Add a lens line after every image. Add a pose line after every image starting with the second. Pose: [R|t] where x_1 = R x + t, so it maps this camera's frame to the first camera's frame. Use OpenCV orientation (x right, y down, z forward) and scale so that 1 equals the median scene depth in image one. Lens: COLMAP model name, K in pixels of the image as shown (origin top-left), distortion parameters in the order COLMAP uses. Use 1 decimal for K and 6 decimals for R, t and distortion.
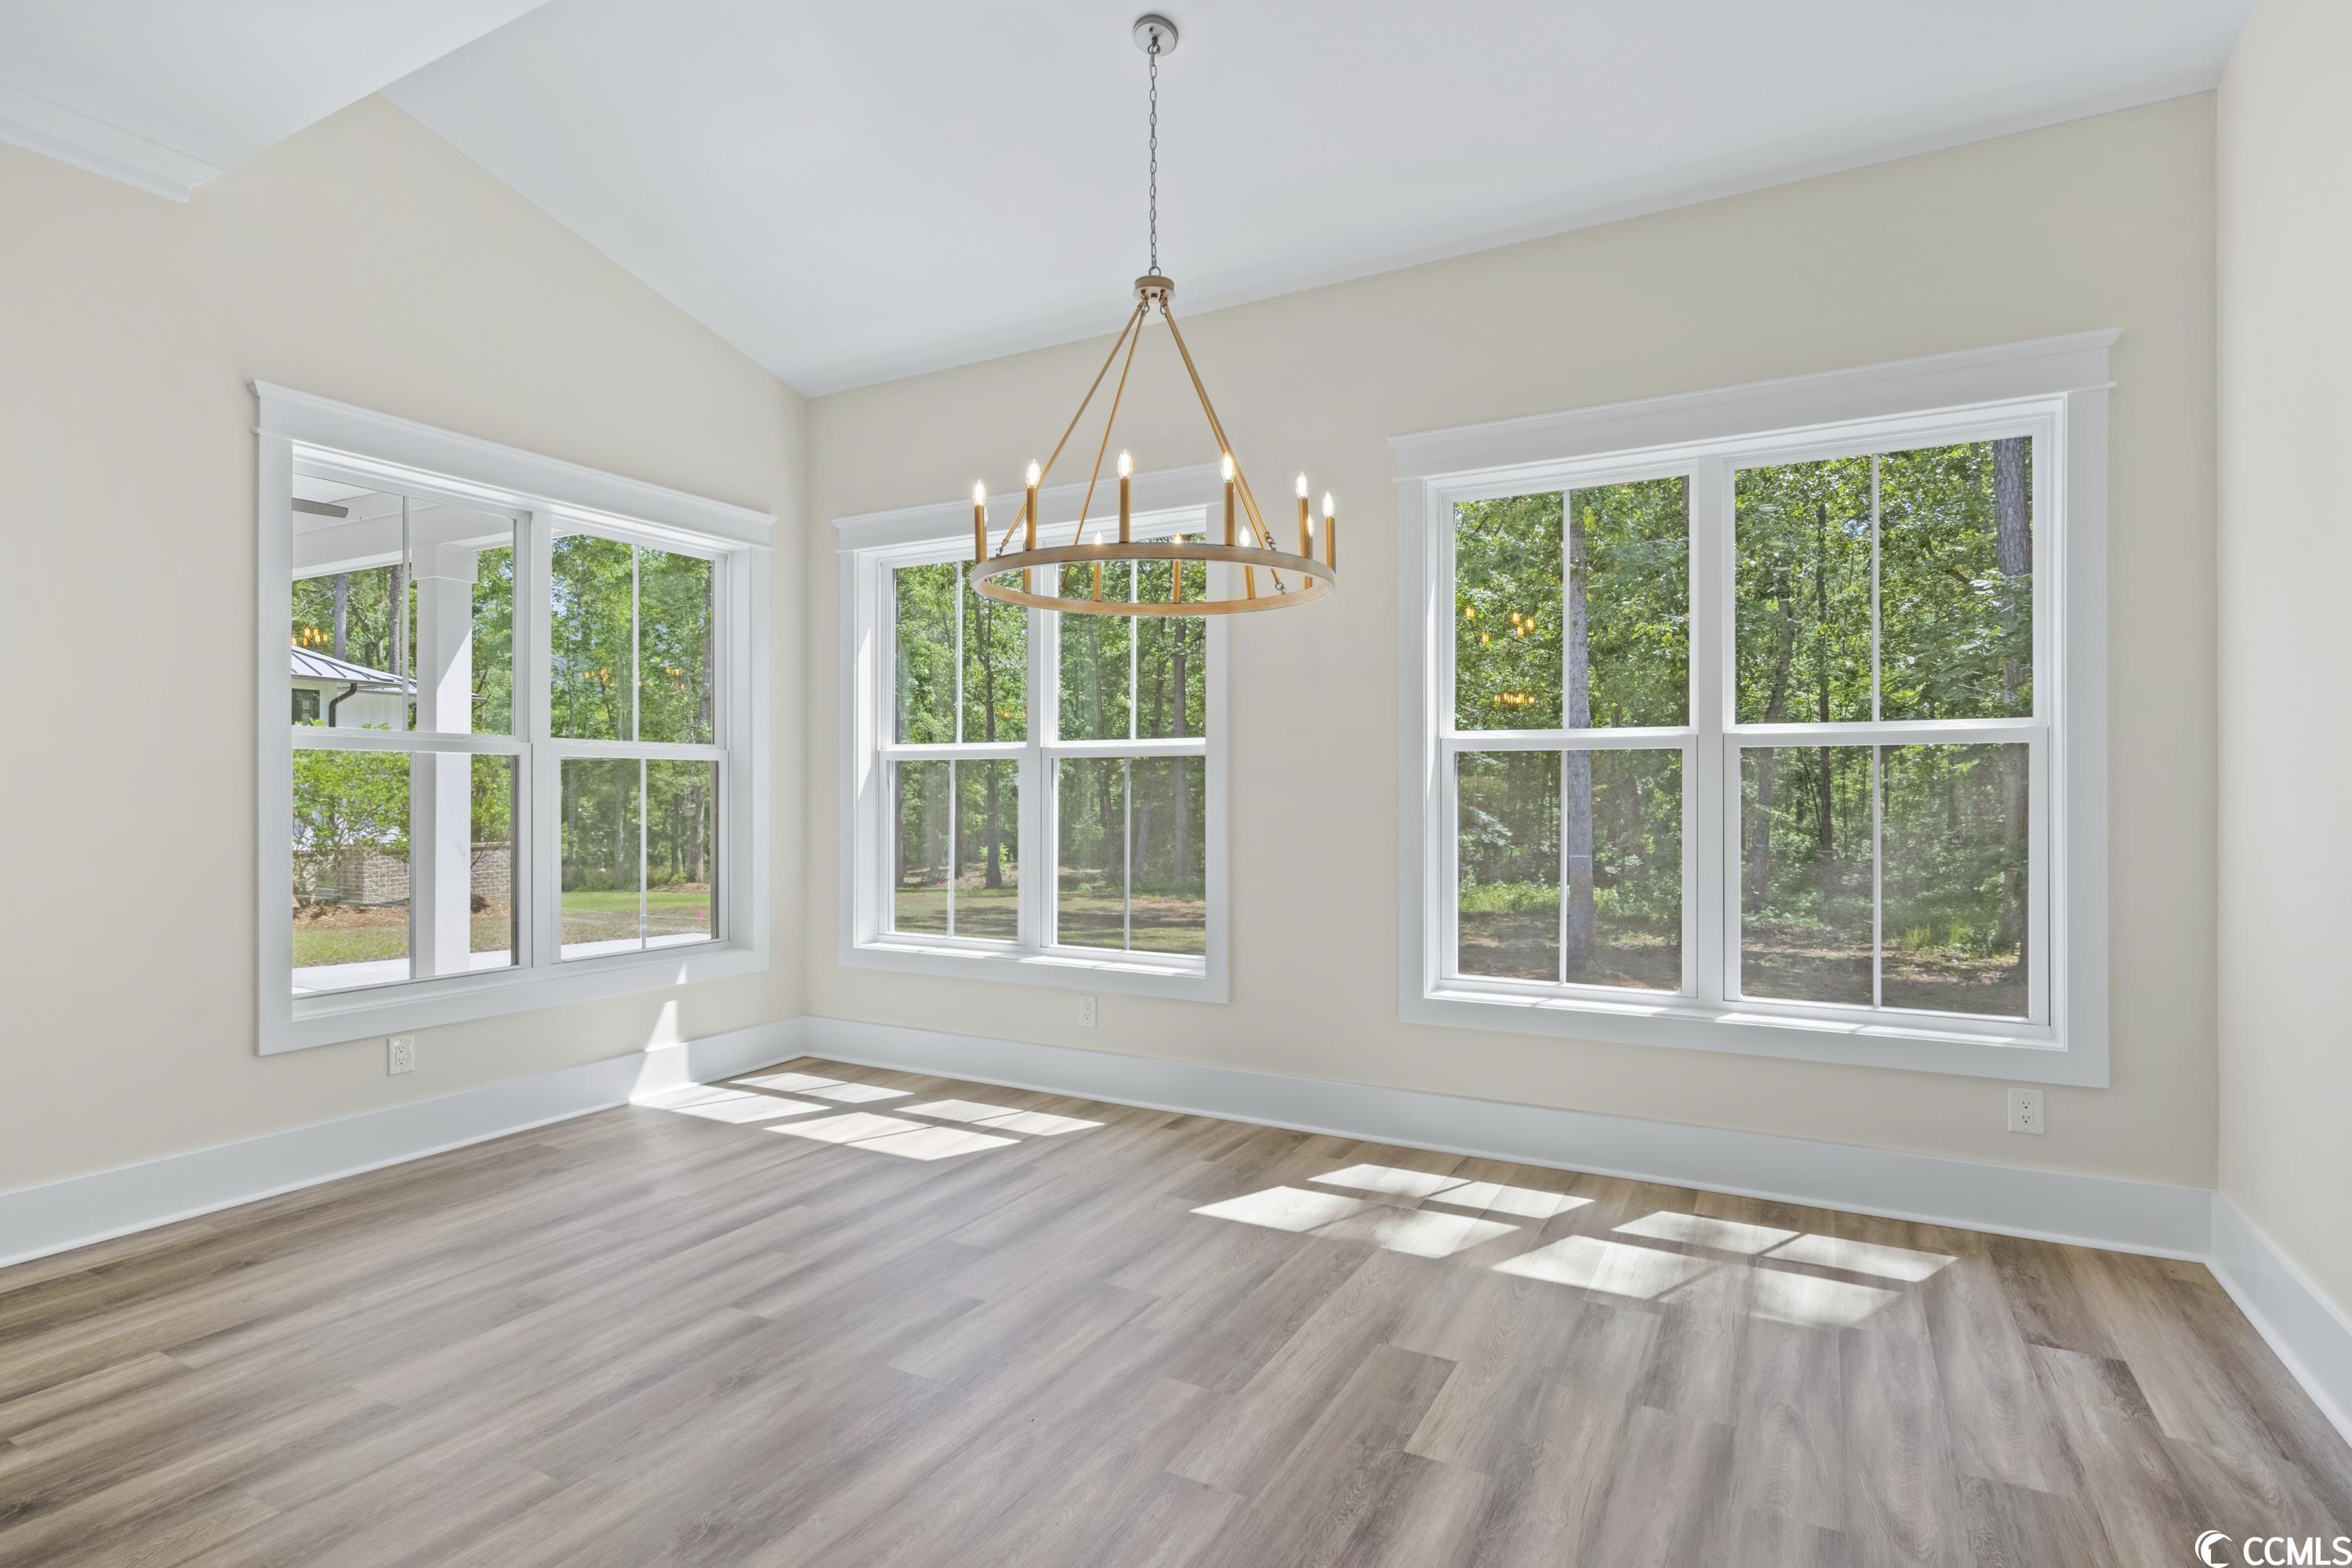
lens RADIAL K [[1202.0, 0, 1176.0], [0, 1202.0, 784.0], [0, 0, 1]] dist [-0.000101, 0.000101]
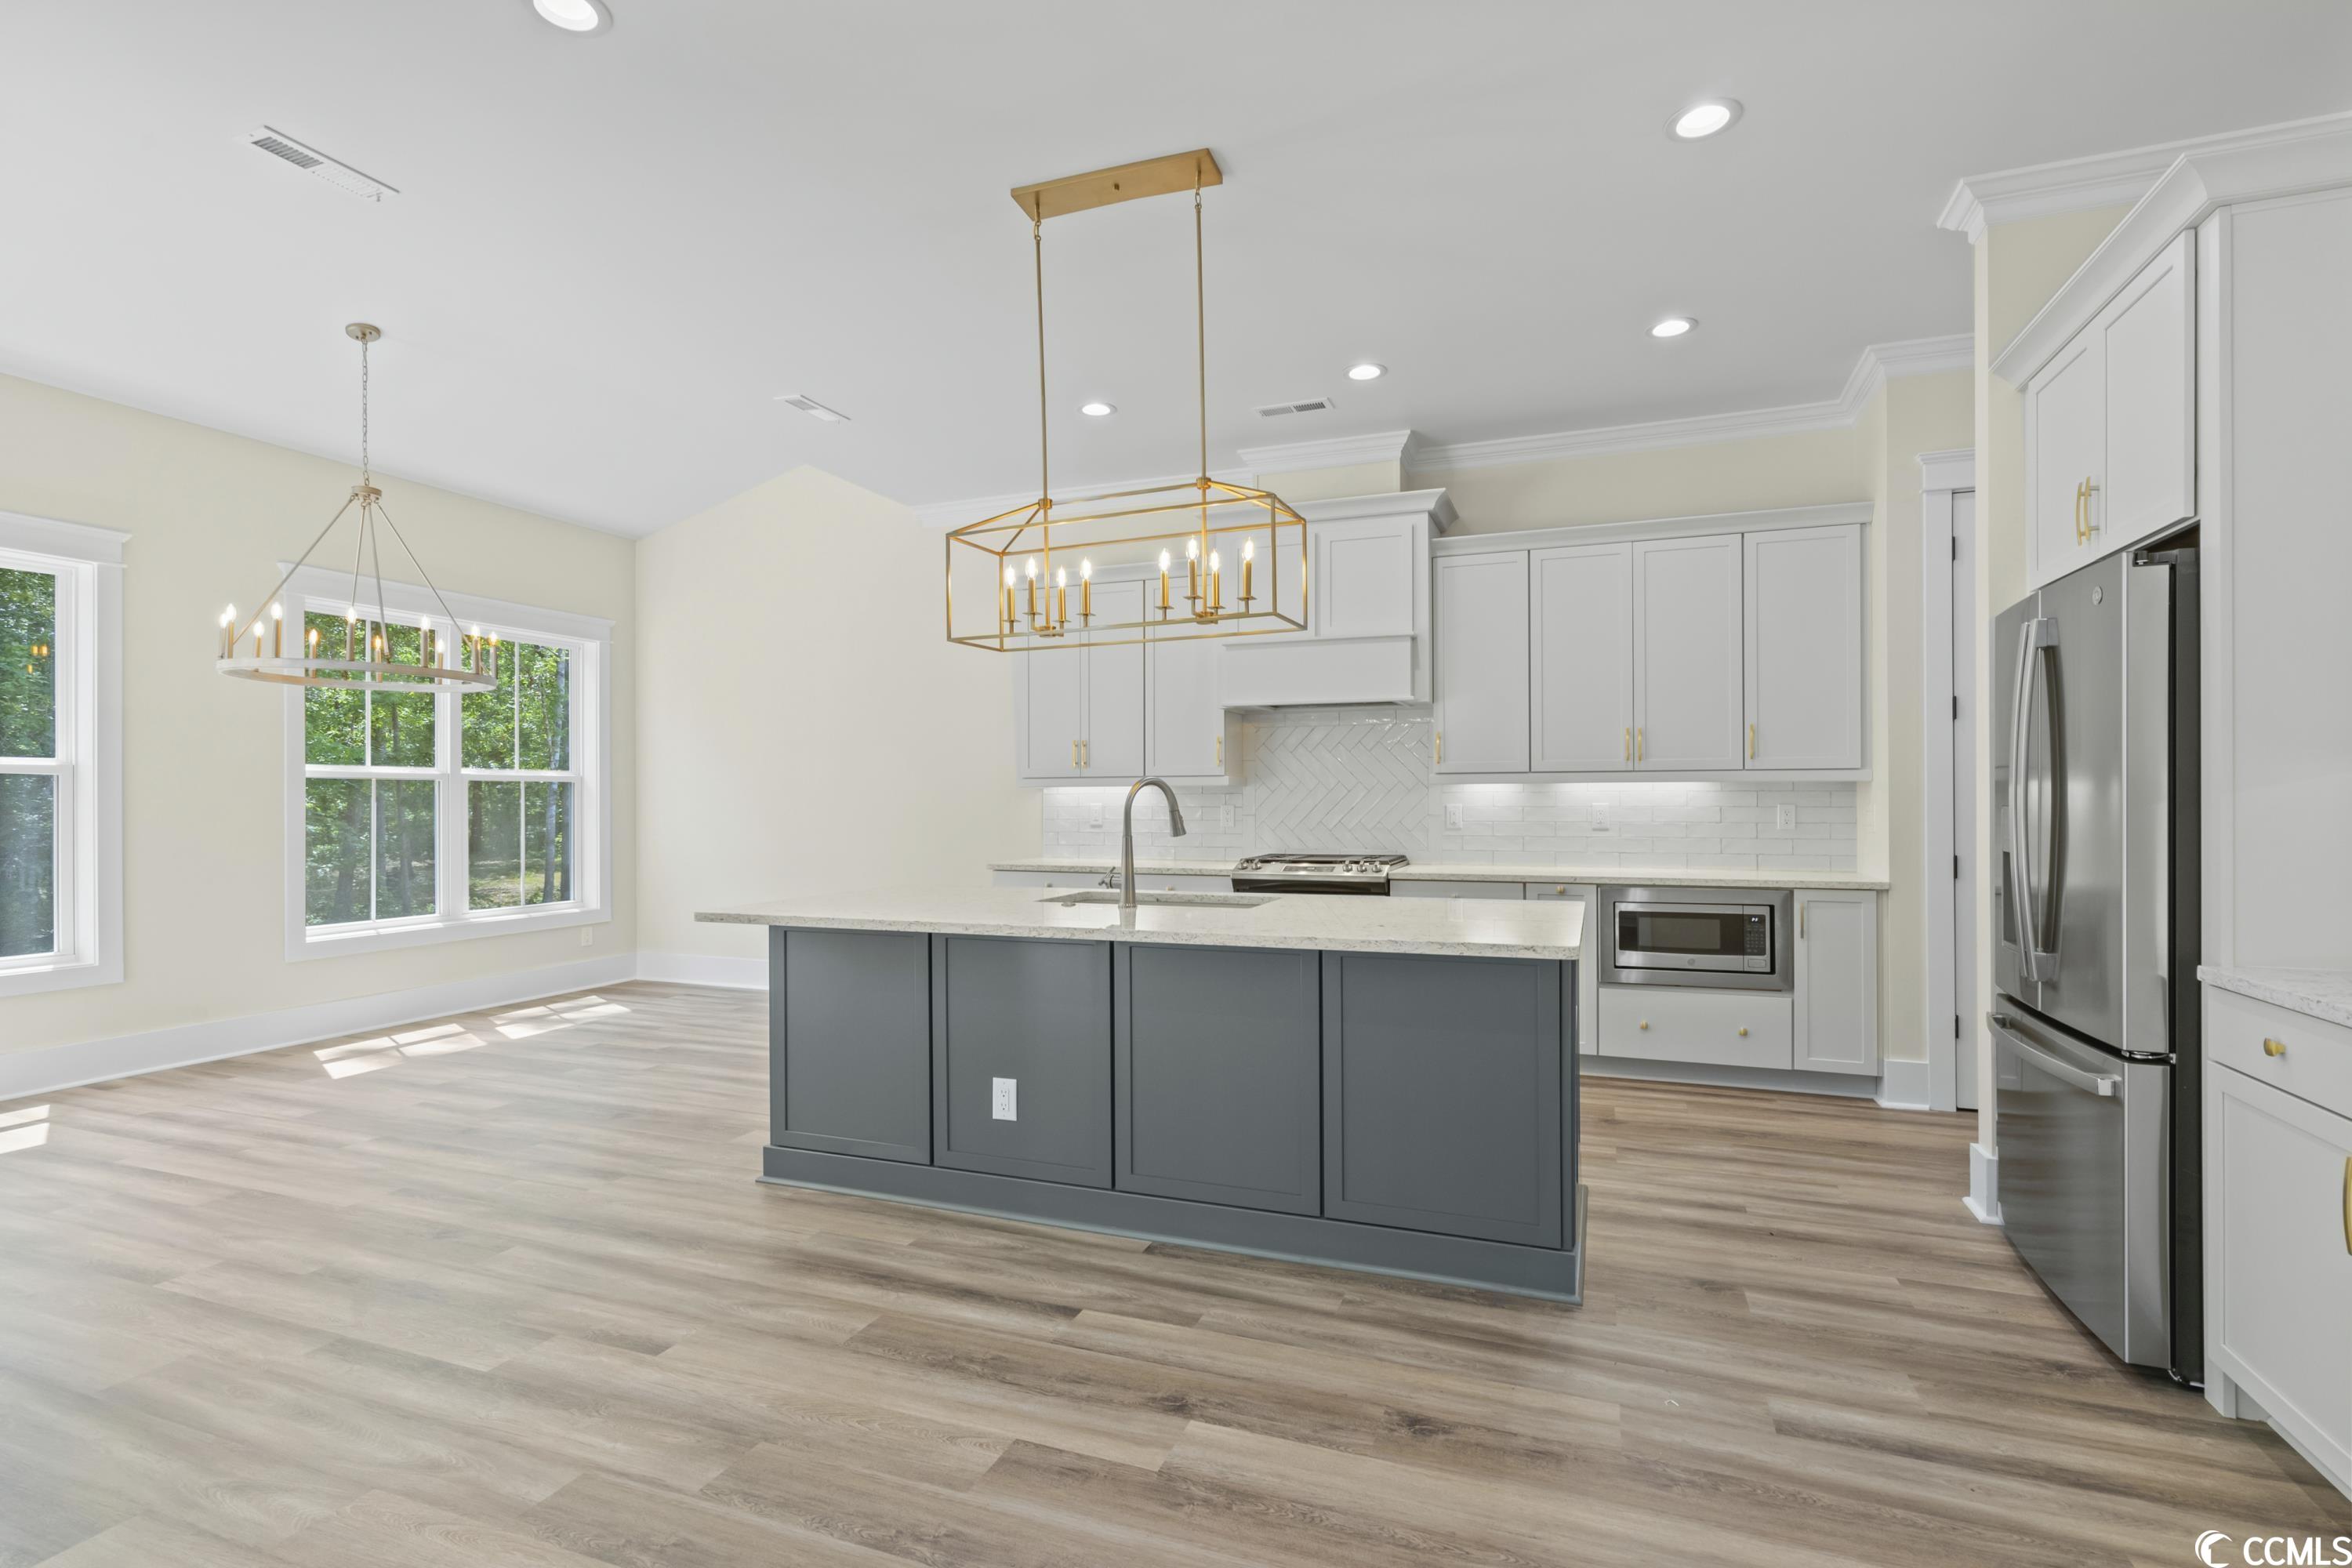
lens RADIAL K [[1096.2, 0, 1176.0], [0, 1096.2, 784.0], [0, 0, 1]] dist [-0.000163, -0.000007]
pose [[-0.127907, 0.012792, 0.991704, -1.632629], [0.018147, 0.999780, -0.010556, 0.017915], [-0.991620, 0.016647, -0.128111, 0.125651]]
